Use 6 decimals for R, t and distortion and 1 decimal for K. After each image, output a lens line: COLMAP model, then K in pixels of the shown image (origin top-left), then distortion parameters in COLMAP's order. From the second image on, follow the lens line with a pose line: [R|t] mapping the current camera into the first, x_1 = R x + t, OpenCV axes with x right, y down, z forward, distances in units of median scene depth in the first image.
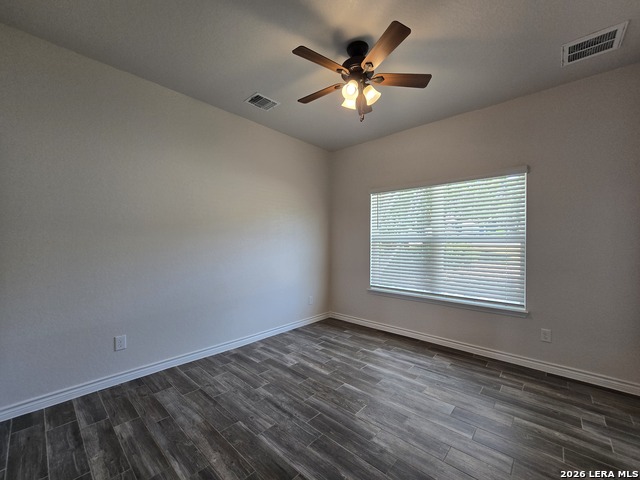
lens RADIAL K [[264.2, 0, 320.0], [0, 264.2, 239.0], [0, 0, 1]] dist [0.000555, -0.000045]
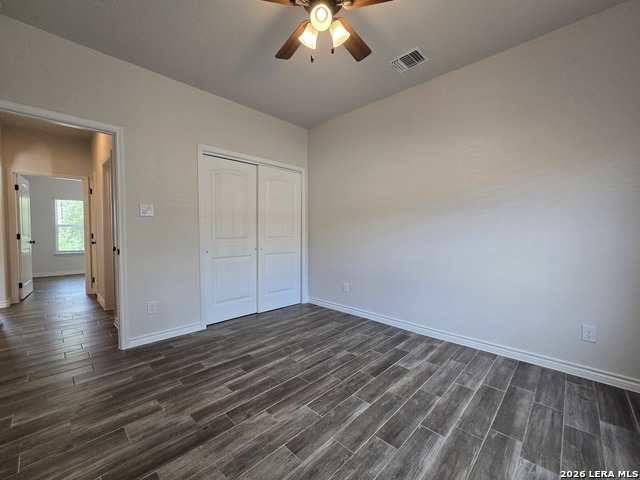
lens RADIAL K [[264.2, 0, 320.2], [0, 264.2, 242.0], [0, 0, 1]] dist [0.000555, -0.000045]
pose [[-0.026436, 0.036286, -0.998992, 0.762972], [0.010422, 0.999297, 0.036021, 0.051863], [0.999596, -0.009459, -0.026796, 0.806877]]
